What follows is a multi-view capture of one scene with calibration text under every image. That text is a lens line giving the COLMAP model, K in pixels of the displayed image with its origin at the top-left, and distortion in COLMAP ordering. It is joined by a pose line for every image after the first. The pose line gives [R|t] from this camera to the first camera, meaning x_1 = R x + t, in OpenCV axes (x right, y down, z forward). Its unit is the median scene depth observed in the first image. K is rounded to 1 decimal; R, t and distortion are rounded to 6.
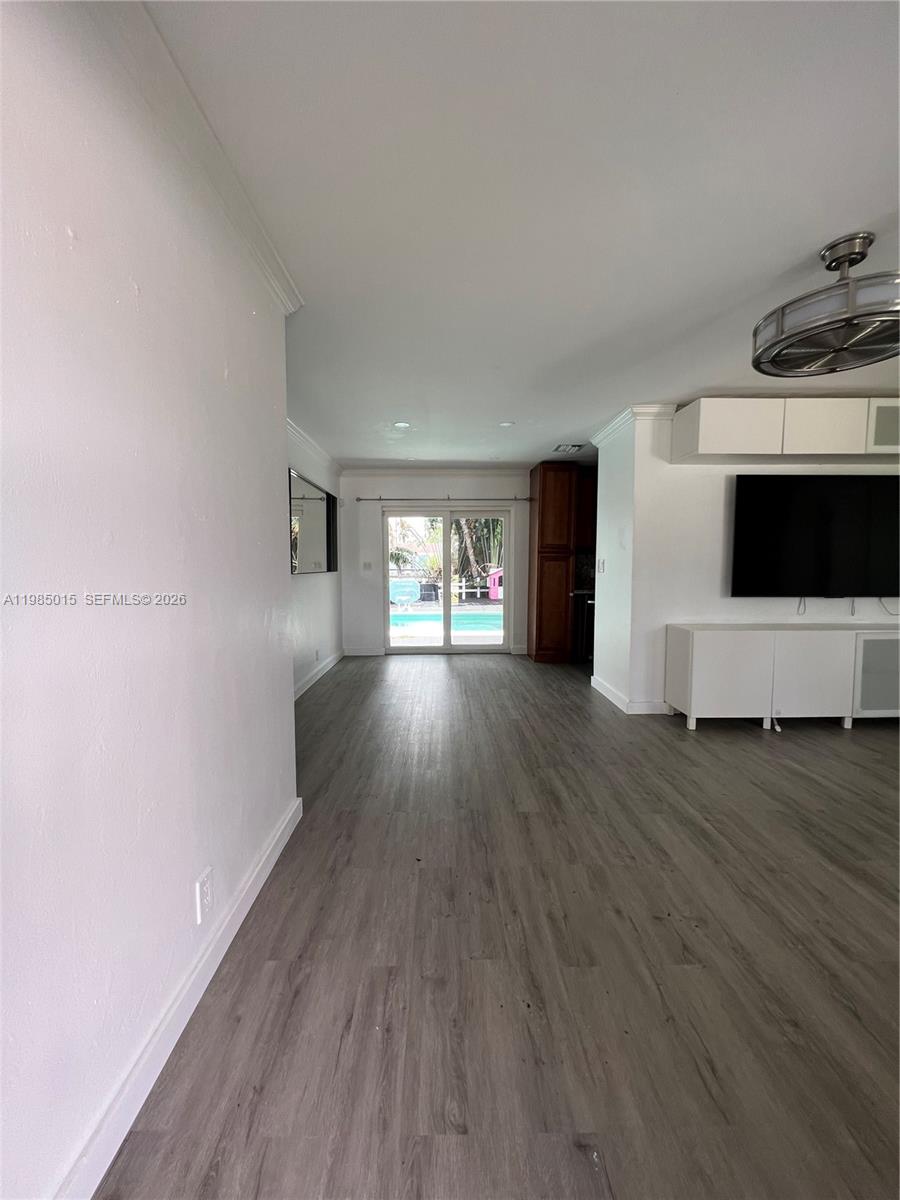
lens RADIAL K [[485.3, 0, 451.9], [0, 485.3, 598.0], [0, 0, 1]] dist [0.004150, 0.000213]
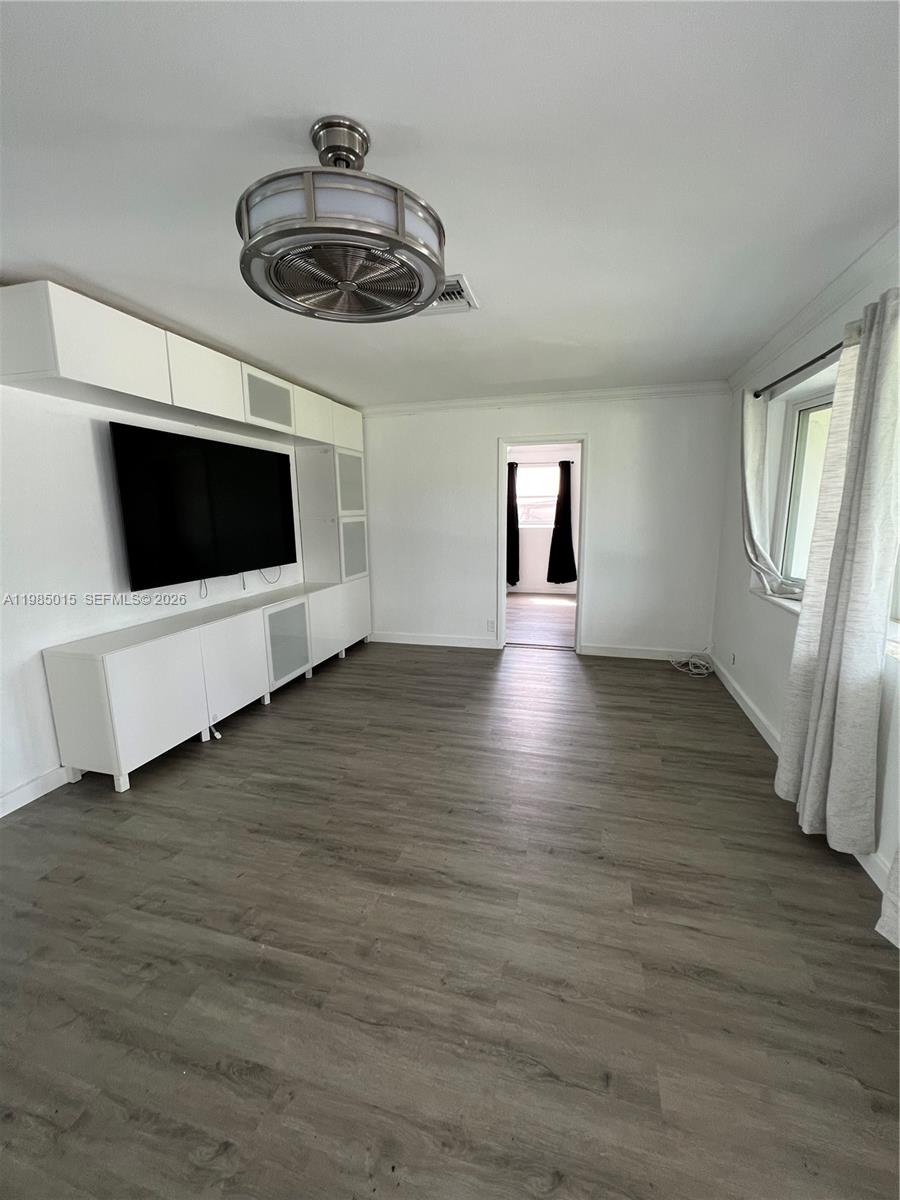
lens RADIAL K [[485.3, 0, 447.4], [0, 485.3, 593.9], [0, 0, 1]] dist [0.004150, 0.000213]
pose [[0.300905, -0.166935, 0.938930, 0.029121], [0.088006, 0.985219, 0.146961, -0.081063], [-0.949585, 0.038410, 0.311148, 0.386269]]
